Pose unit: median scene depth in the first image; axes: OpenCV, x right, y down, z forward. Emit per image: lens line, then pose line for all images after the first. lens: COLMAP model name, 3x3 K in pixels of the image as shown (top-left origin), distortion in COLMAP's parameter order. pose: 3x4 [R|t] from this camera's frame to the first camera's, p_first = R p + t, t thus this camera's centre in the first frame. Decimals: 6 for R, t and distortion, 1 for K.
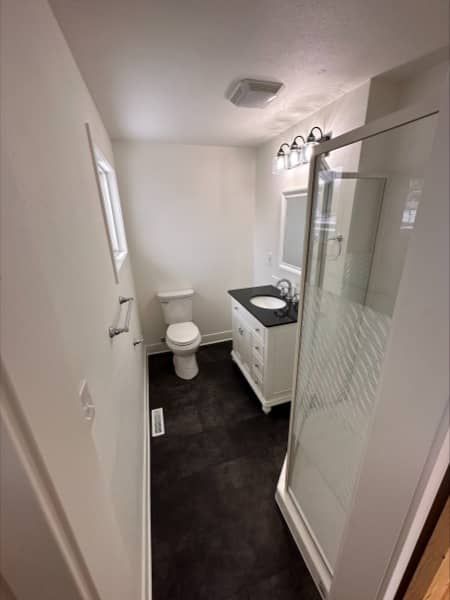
lens RADIAL K [[238.7, 0, 225.2], [0, 238.7, 298.7], [0, 0, 1]] dist [-0.001262, -0.000151]
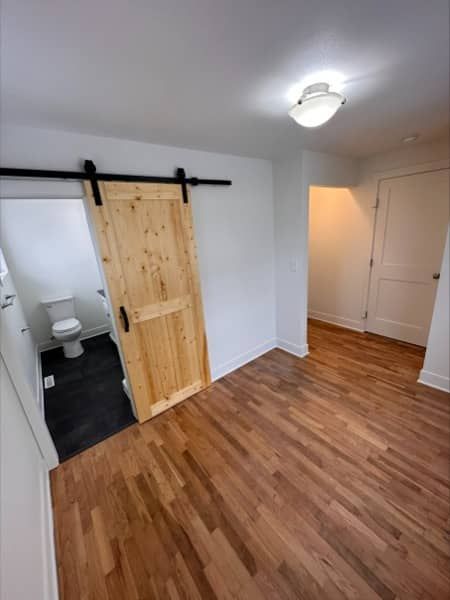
lens RADIAL K [[238.7, 0, 225.2], [0, 238.7, 298.7], [0, 0, 1]] dist [-0.001262, -0.000151]
pose [[0.933336, -0.150856, 0.325770, 0.295722], [0.173007, 0.984110, -0.039953, 0.238093], [-0.314566, 0.093650, 0.944605, -0.699220]]
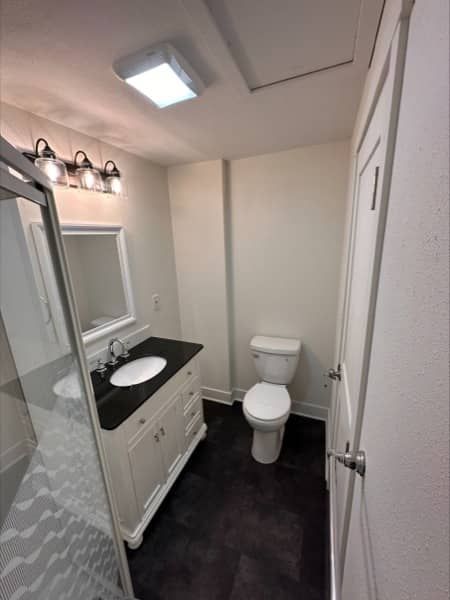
lens RADIAL K [[243.8, 0, 225.9], [0, 243.8, 302.0], [0, 0, 1]] dist [-0.000280, -0.000127]
pose [[-0.763419, -0.102420, 0.637732, -0.465195], [0.280945, 0.836401, 0.470641, -0.424333], [-0.581603, 0.538464, -0.609750, 1.186167]]
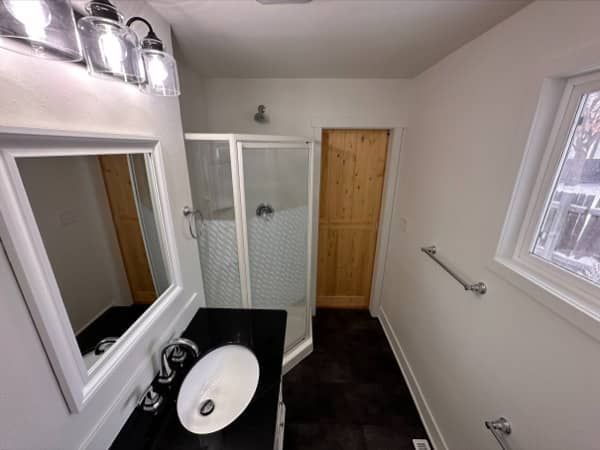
lens RADIAL K [[238.7, 0, 299.1], [0, 238.7, 224.7], [0, 0, 1]] dist [-0.001262, -0.000151]
pose [[-0.944482, -0.081146, 0.318384, -0.079351], [0.129220, 0.799194, 0.587019, -0.462898], [-0.302085, 0.595571, -0.744338, 1.109691]]
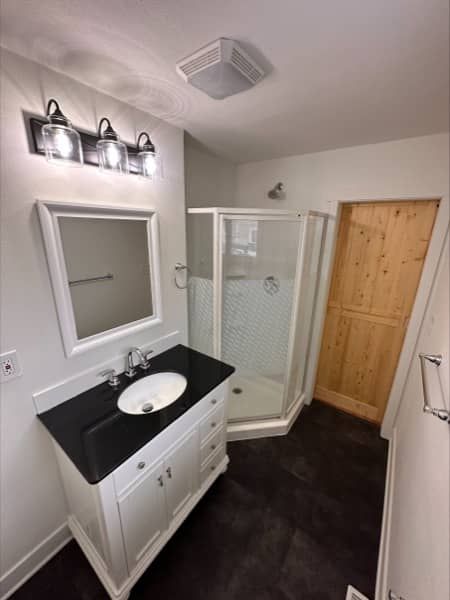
lens RADIAL K [[238.7, 0, 225.2], [0, 238.7, 298.7], [0, 0, 1]] dist [-0.001262, -0.000151]
pose [[-0.586480, -0.217193, 0.780300, -0.340919], [0.270820, 0.855346, 0.441633, -0.395522], [-0.763346, 0.470330, -0.442823, 1.016998]]
